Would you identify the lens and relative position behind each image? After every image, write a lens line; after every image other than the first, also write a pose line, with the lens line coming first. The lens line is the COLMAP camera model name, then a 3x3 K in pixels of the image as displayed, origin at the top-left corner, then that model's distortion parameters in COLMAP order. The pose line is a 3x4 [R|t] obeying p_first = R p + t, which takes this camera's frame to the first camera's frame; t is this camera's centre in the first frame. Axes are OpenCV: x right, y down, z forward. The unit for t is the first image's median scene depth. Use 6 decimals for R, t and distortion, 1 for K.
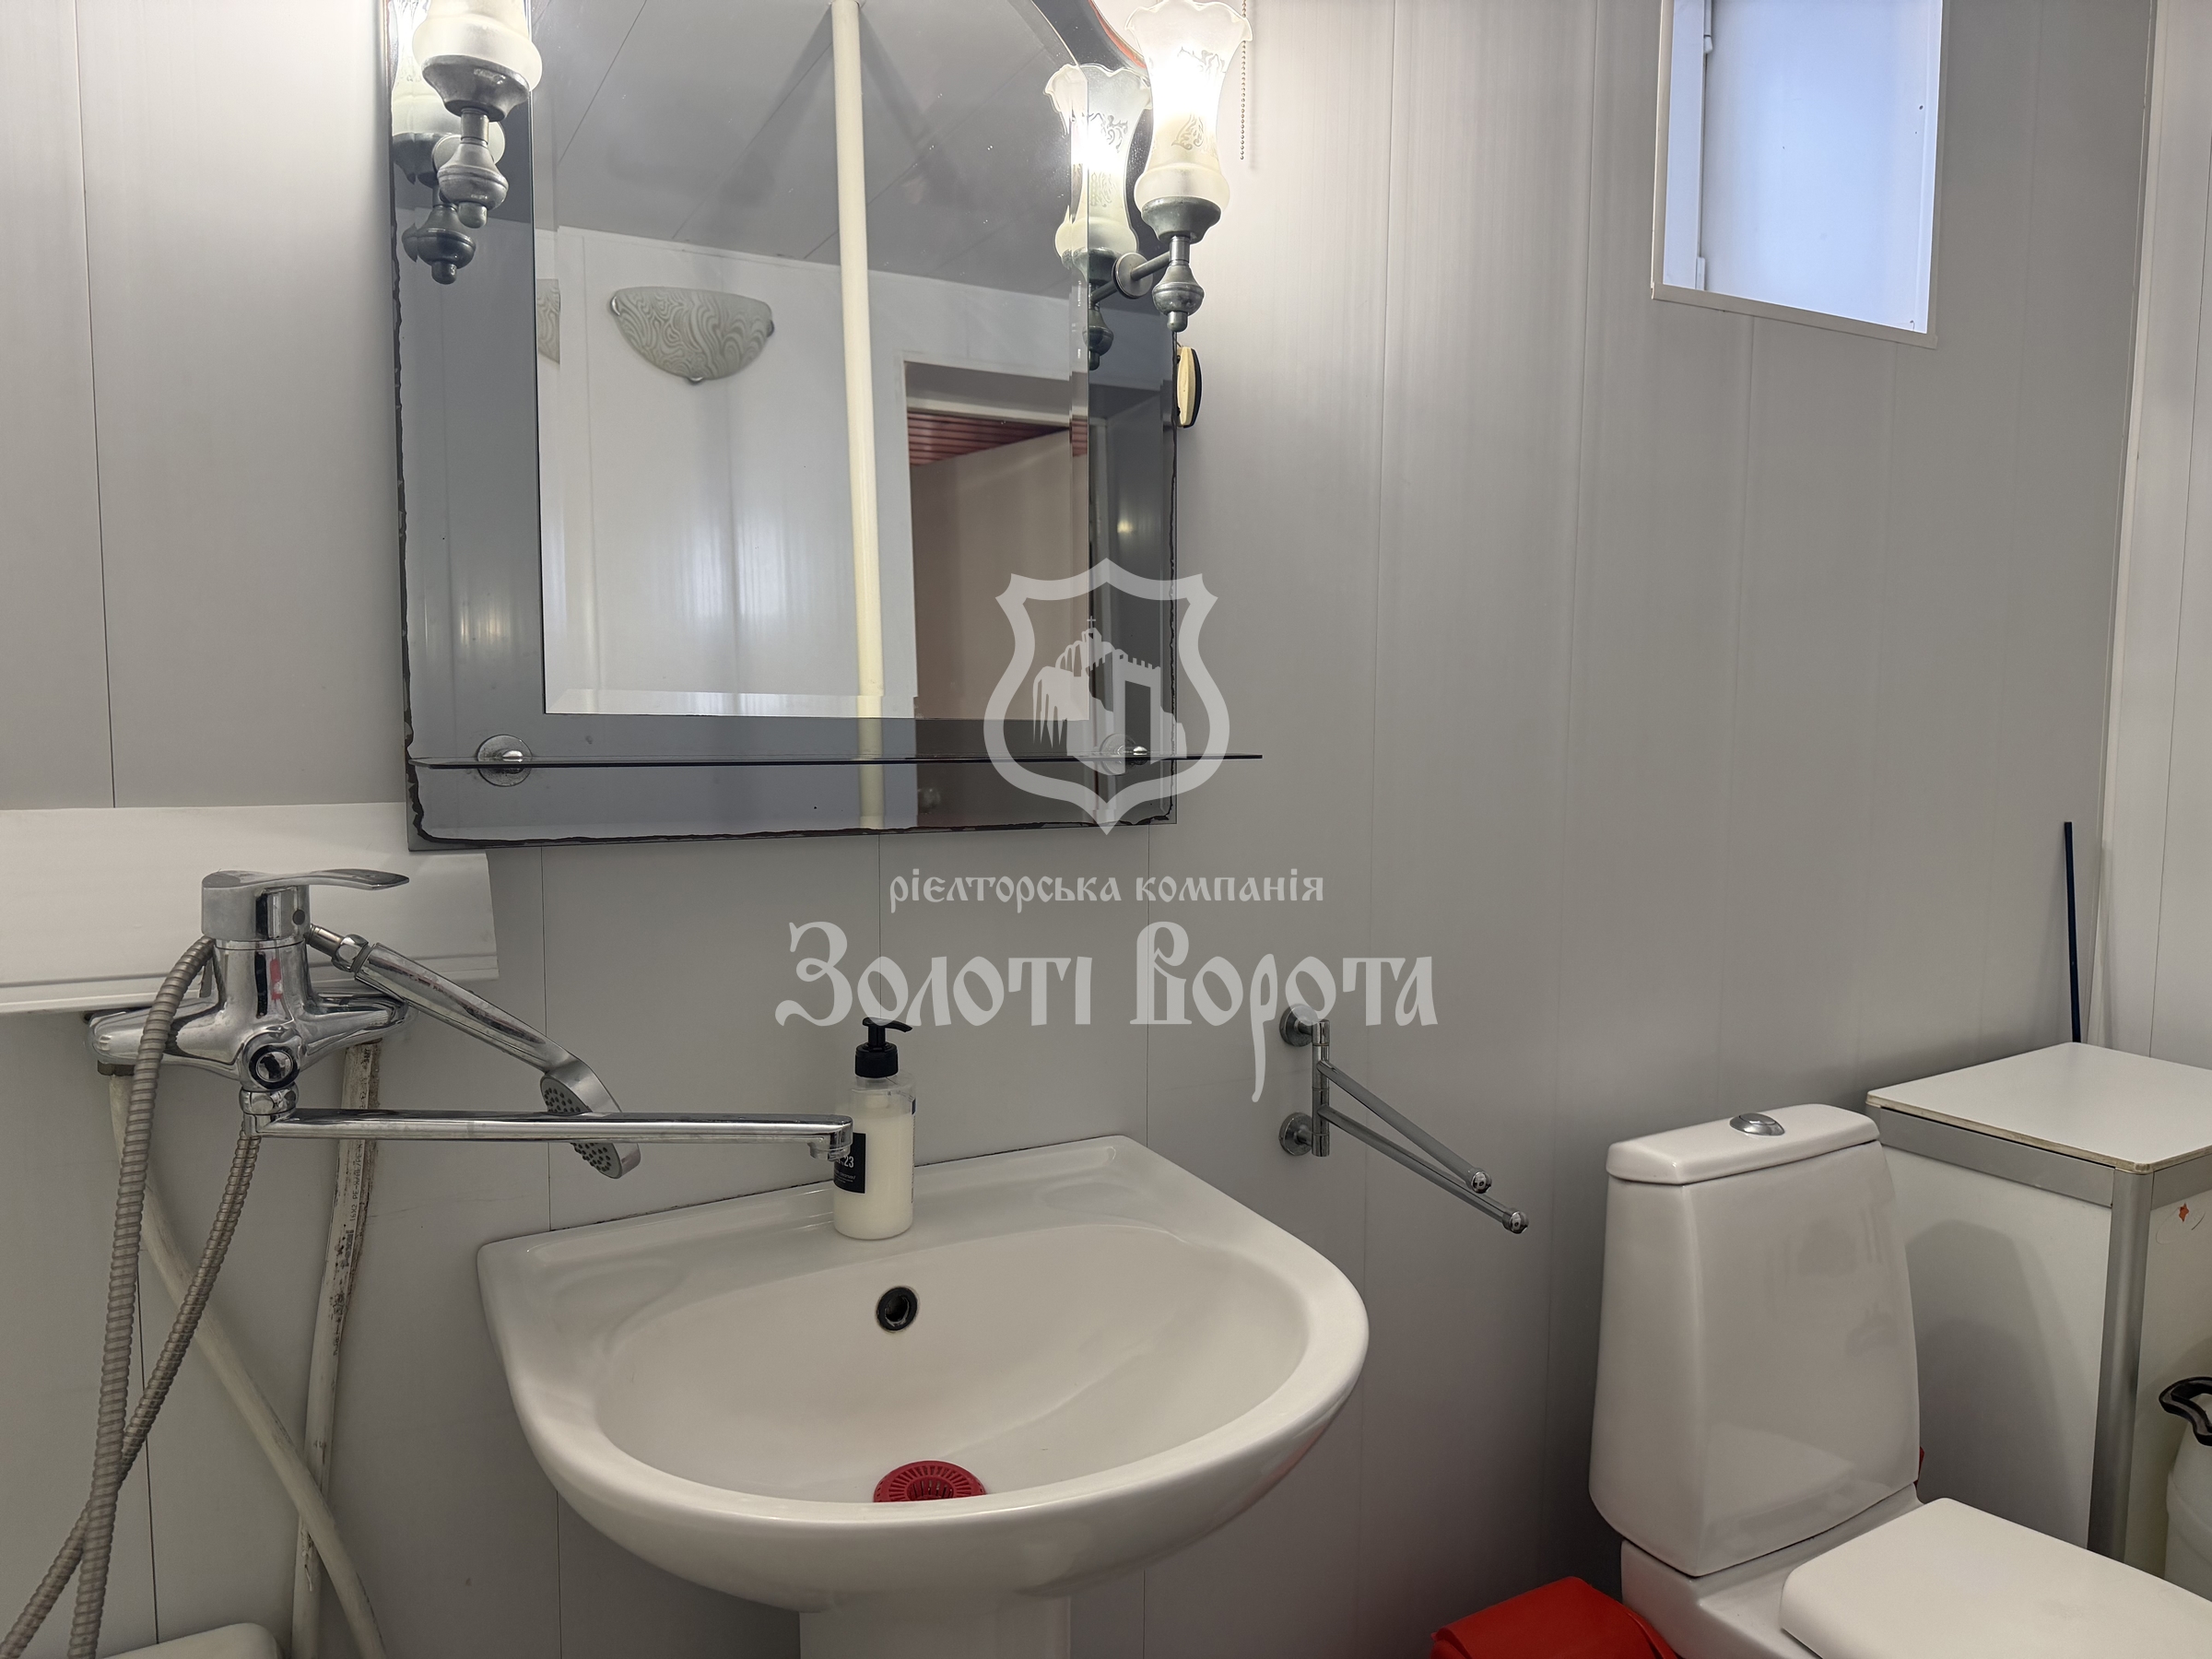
lens RADIAL K [[1546.2, 0, 1107.0], [0, 1546.2, 838.1], [0, 0, 1]] dist [0.170172, -0.393783]
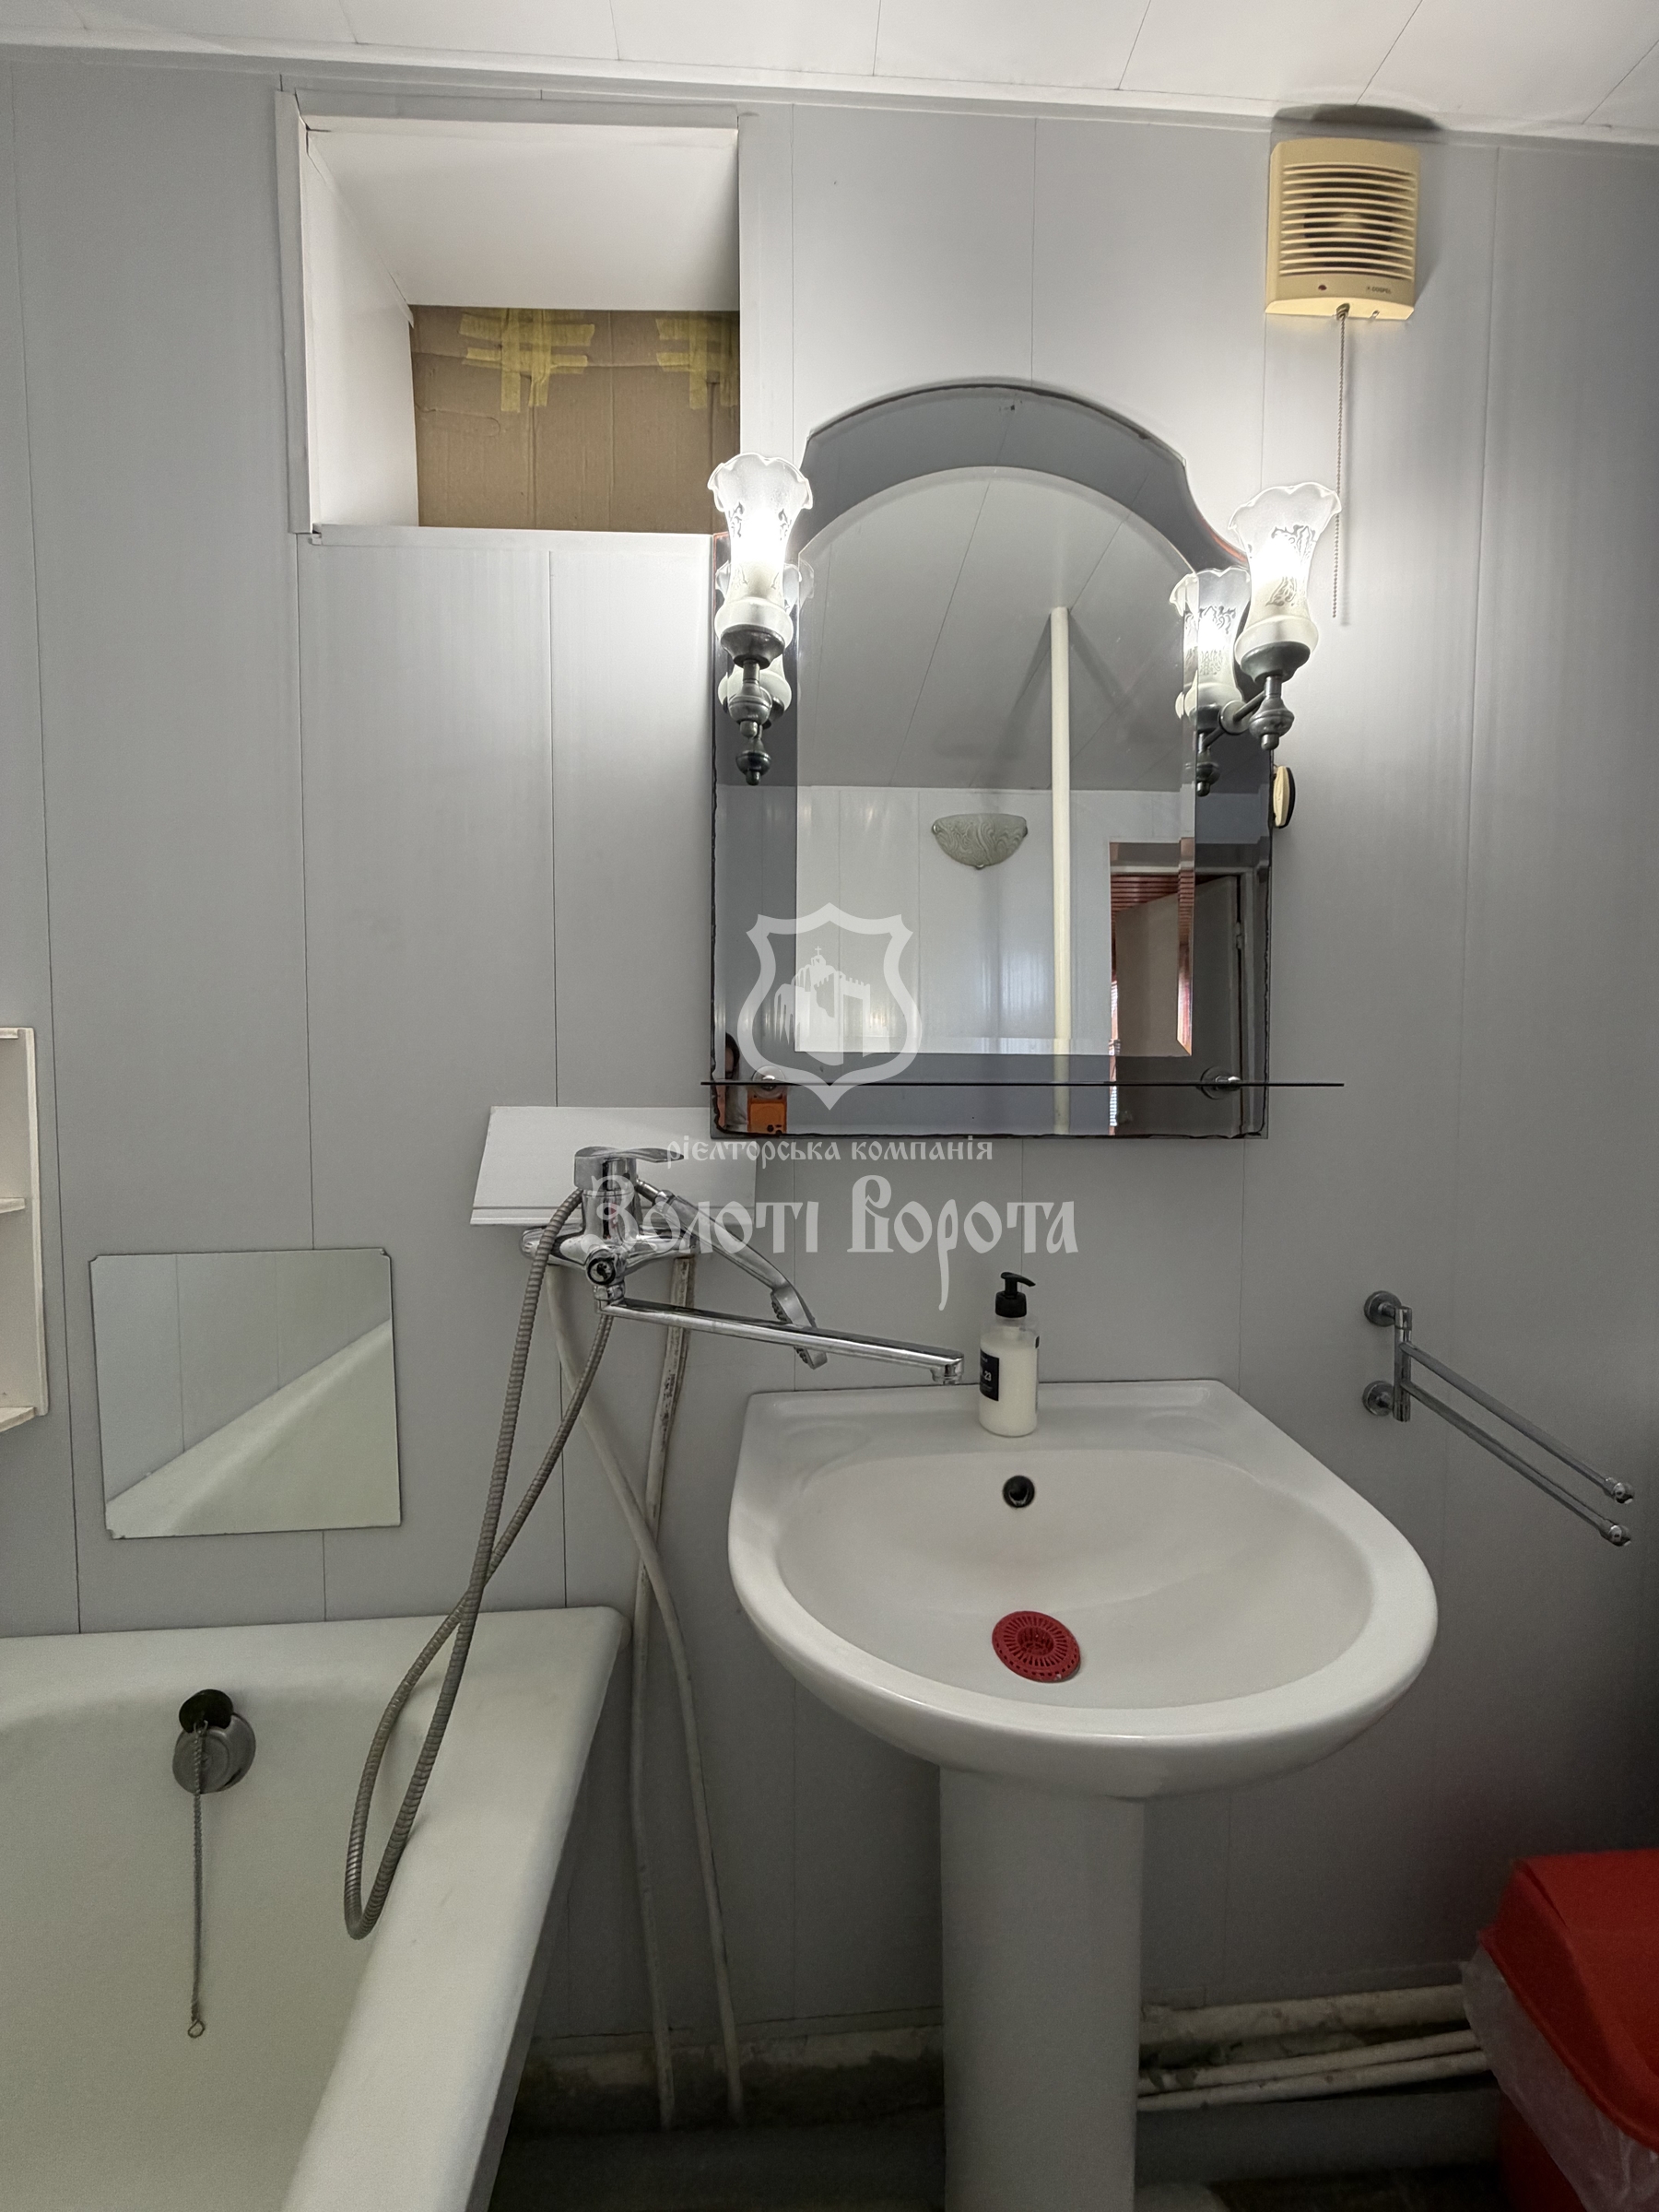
lens RADIAL K [[878.4, 0, 828.2], [0, 878.4, 1098.8], [0, 0, 1]] dist [0.000122, 0.000165]
pose [[0.894502, 0.016868, -0.446745, 0.048388], [-0.036598, 0.998697, -0.035570, -0.003879], [0.445563, 0.048168, 0.893954, 0.224934]]
